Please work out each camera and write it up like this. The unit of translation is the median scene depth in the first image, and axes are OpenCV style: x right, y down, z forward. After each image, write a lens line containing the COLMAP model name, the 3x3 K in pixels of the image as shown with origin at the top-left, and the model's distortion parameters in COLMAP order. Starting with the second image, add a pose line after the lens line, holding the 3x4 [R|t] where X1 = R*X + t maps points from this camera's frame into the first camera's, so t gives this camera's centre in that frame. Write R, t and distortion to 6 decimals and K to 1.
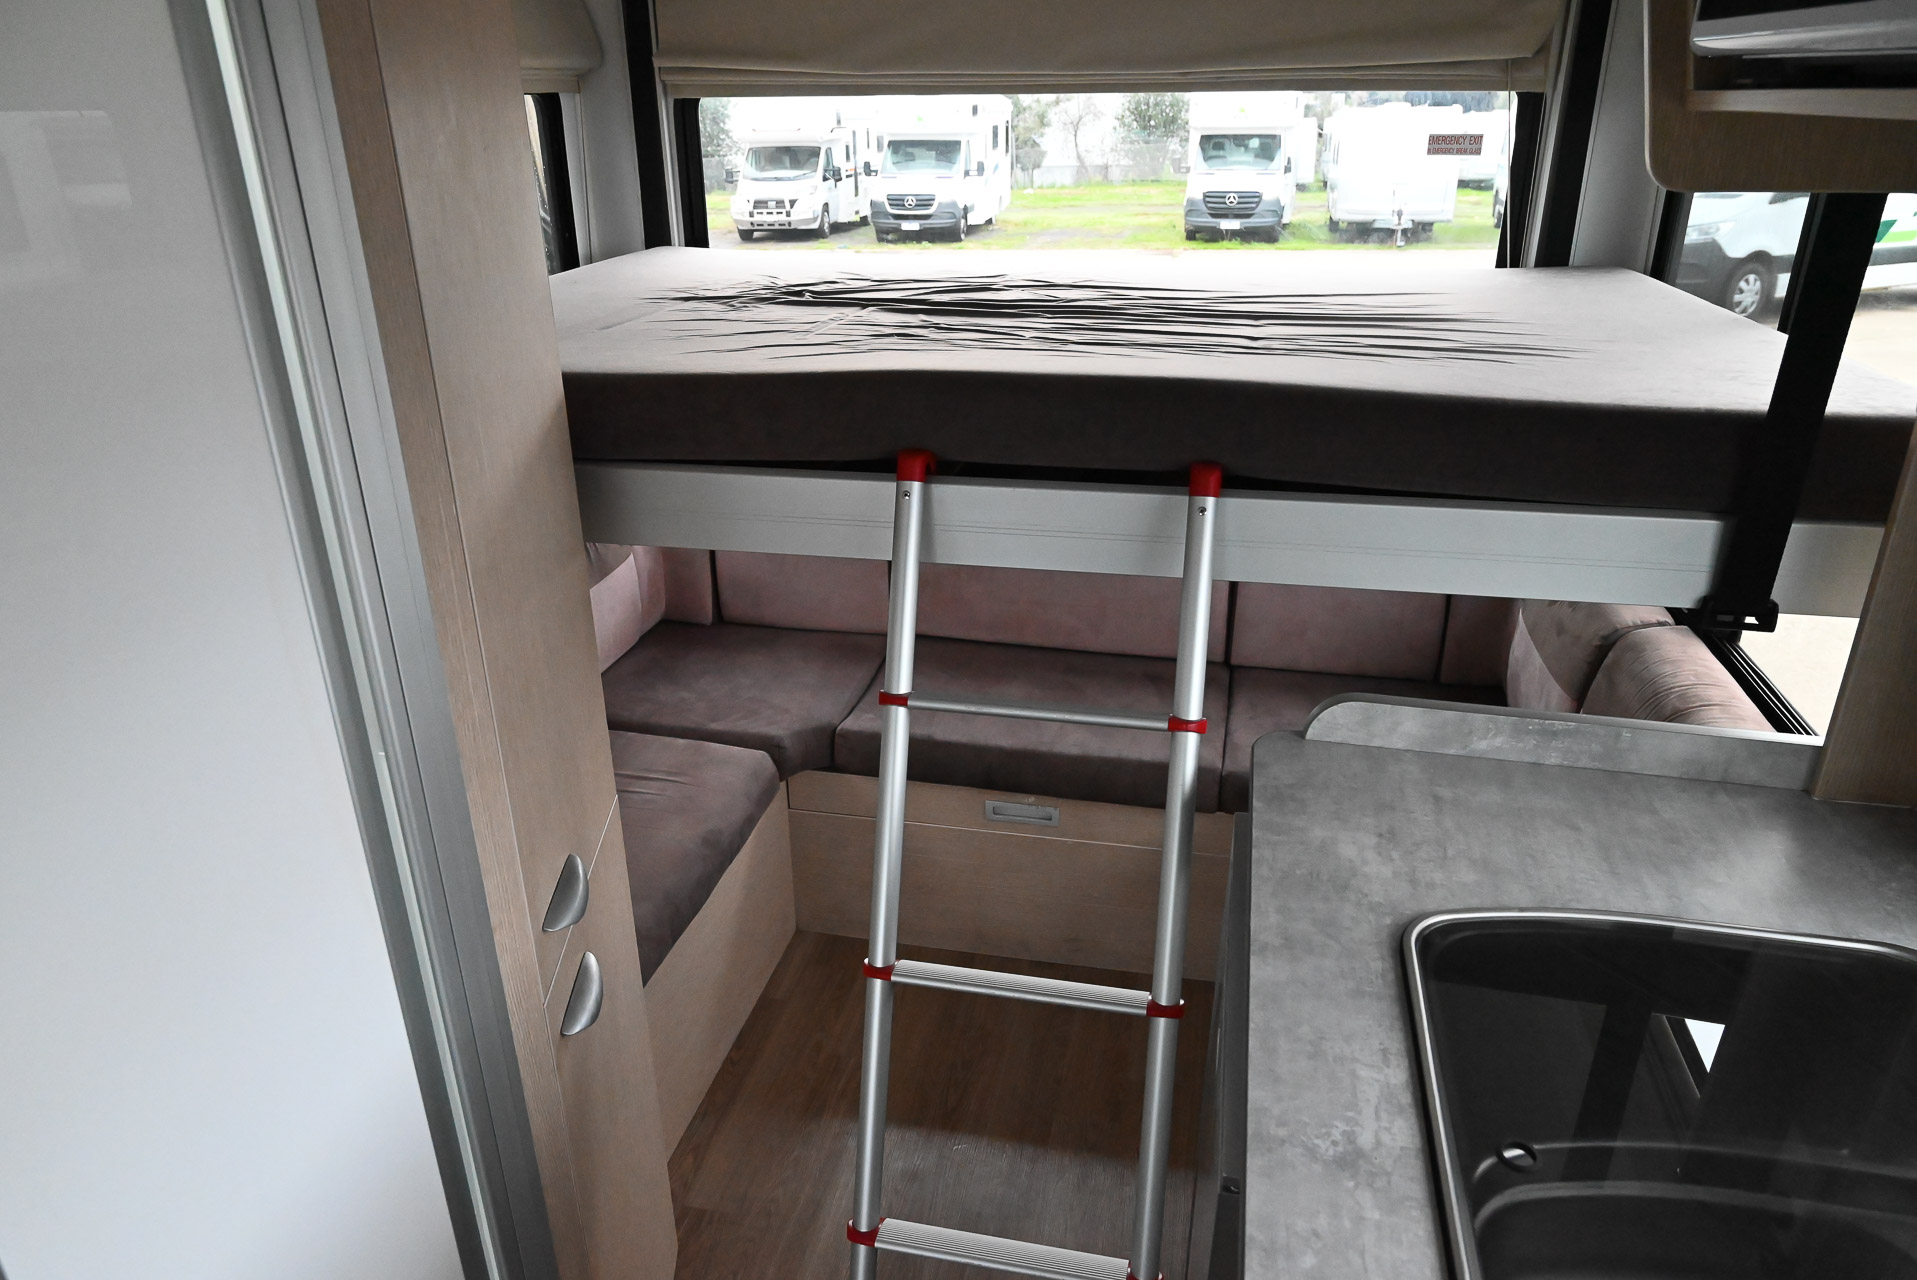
lens RADIAL K [[1262.2, 0, 971.0], [0, 1262.2, 652.0], [0, 0, 1]] dist [-0.009731, -0.006894]
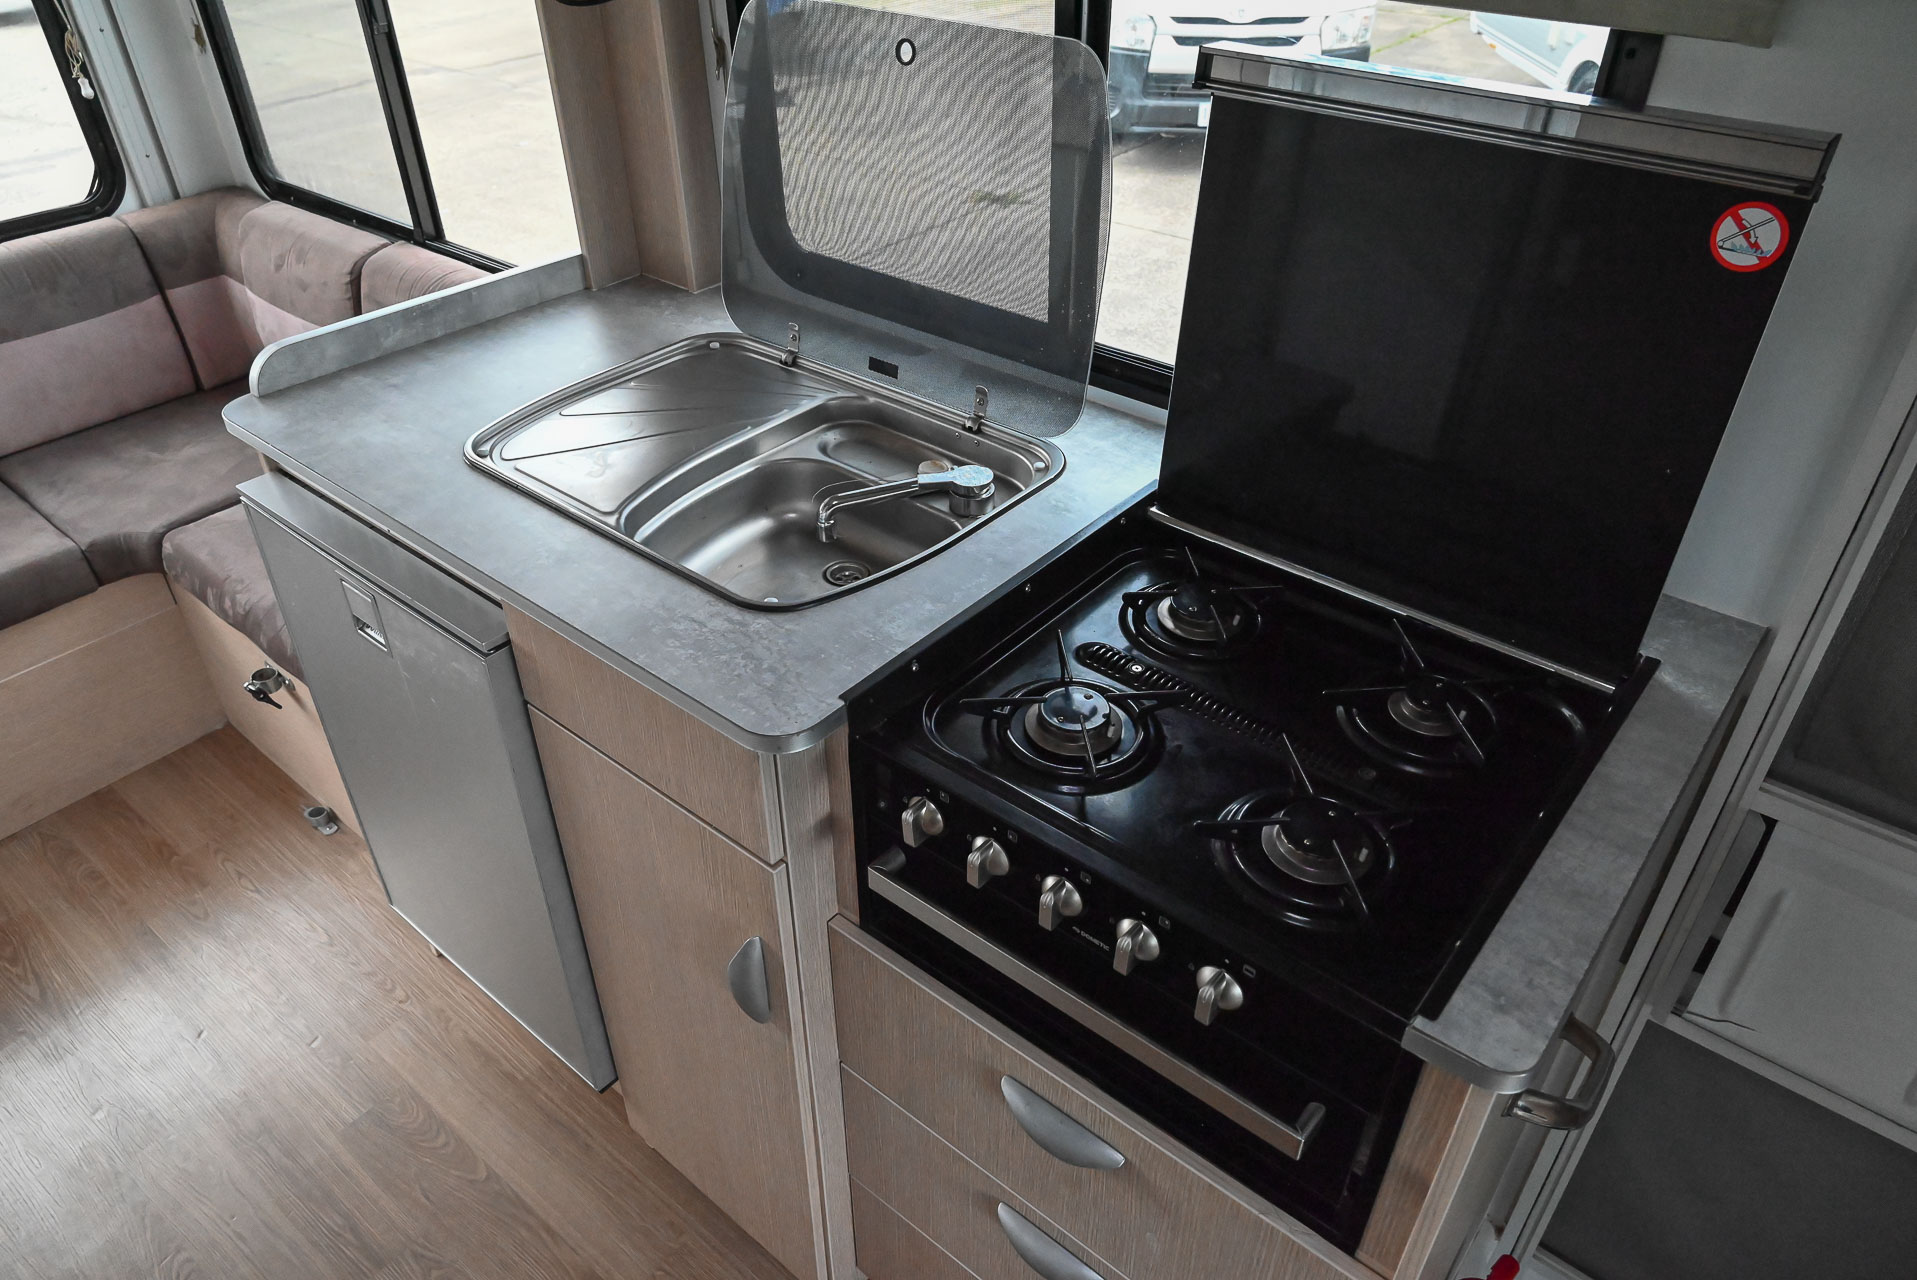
lens RADIAL K [[1262.2, 0, 971.0], [0, 1262.2, 652.0], [0, 0, 1]] dist [-0.009731, -0.006894]
pose [[0.457014, -0.527264, 0.716331, -0.201833], [0.354542, 0.846598, 0.396953, 0.022133], [-0.815744, 0.072557, 0.573845, -0.090128]]
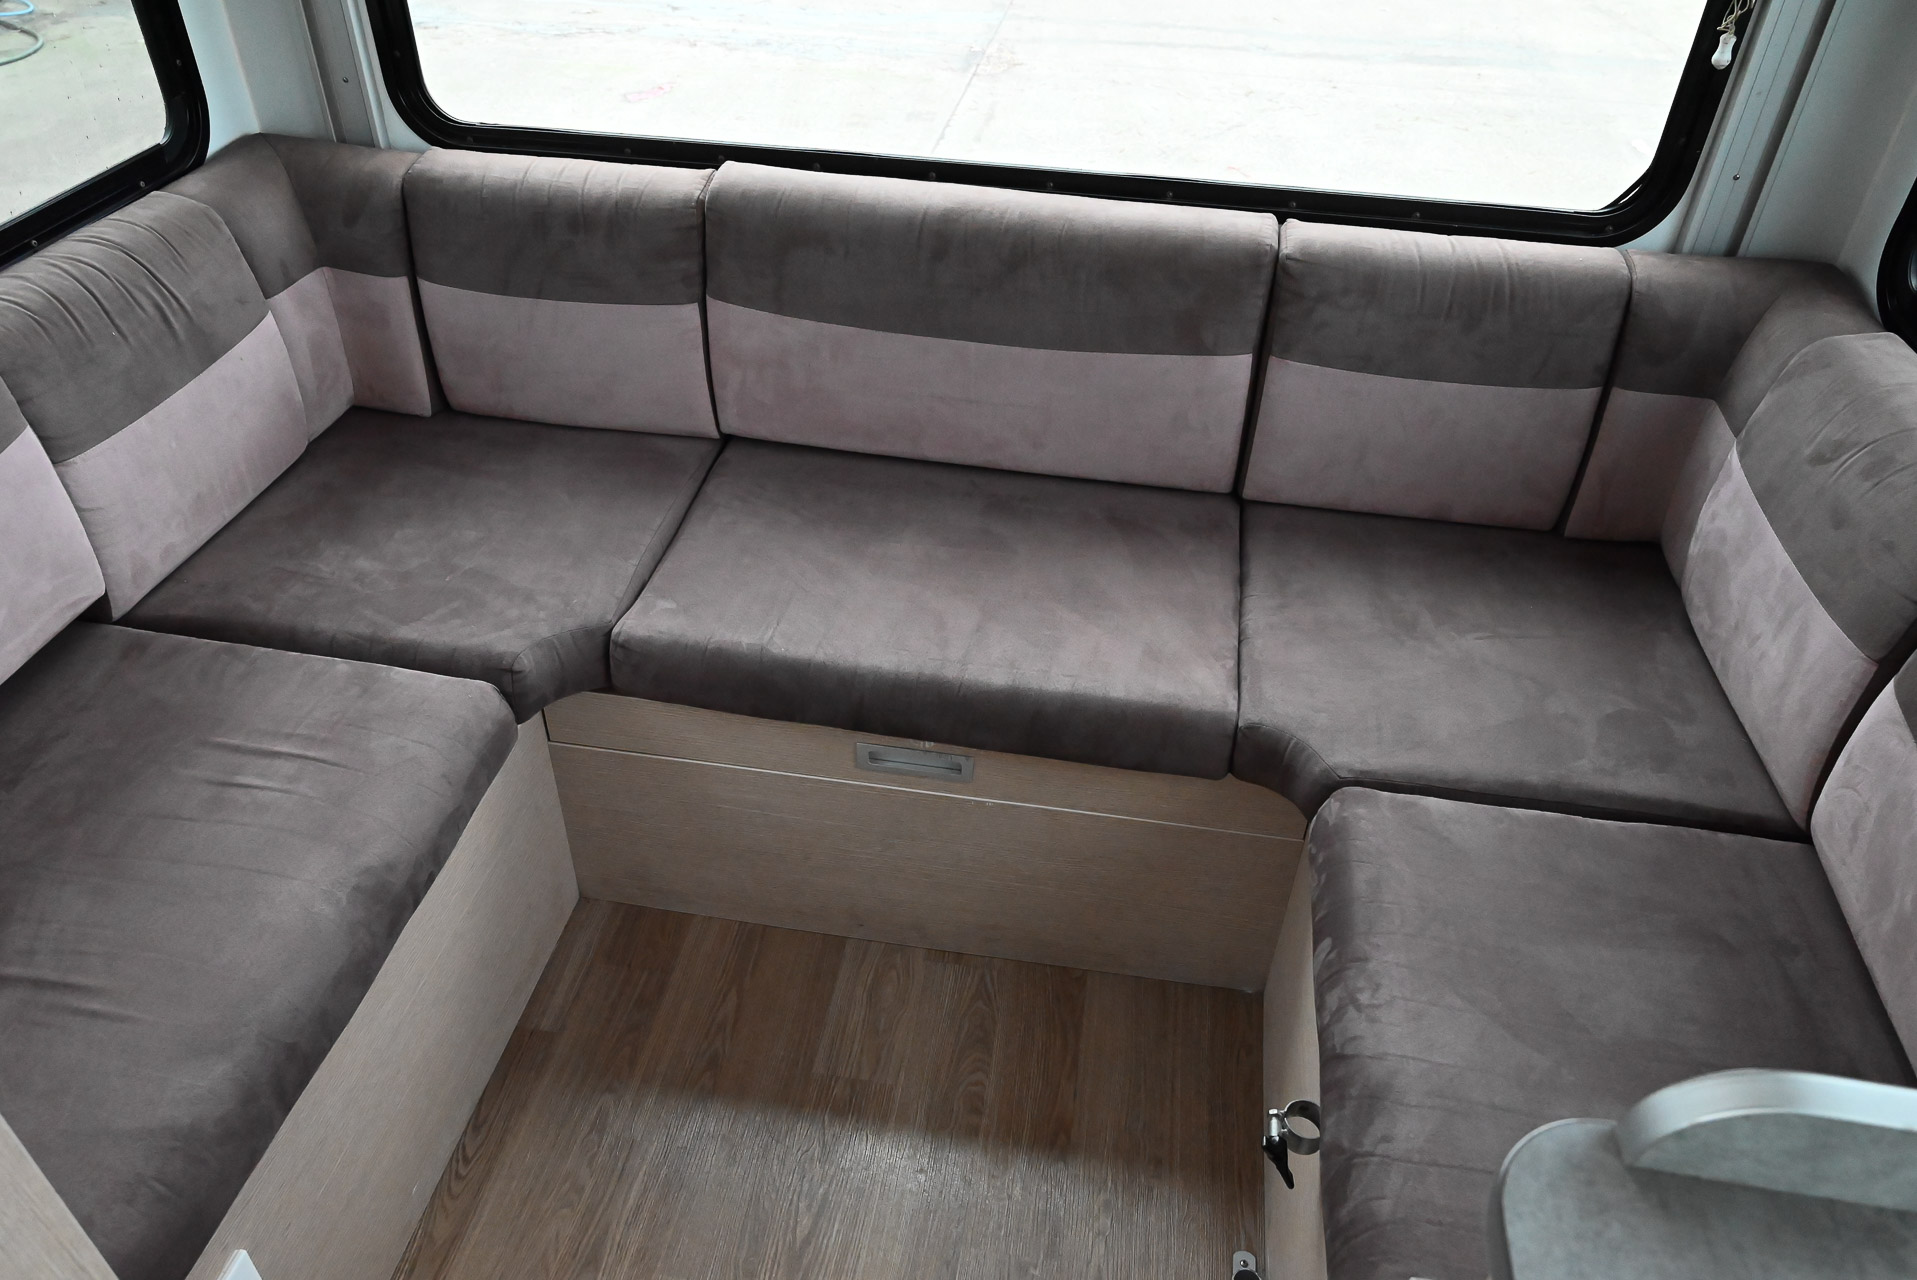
lens RADIAL K [[1351.7, 0, 958.5], [0, 1351.7, 640.0], [0, 0, 1]] dist [-0.006356, 0.008626]
pose [[0.998429, -0.006628, 0.055637, 0.024714], [-0.007339, 0.968956, 0.247124, -0.097445], [-0.055548, -0.247144, 0.967385, 0.352891]]
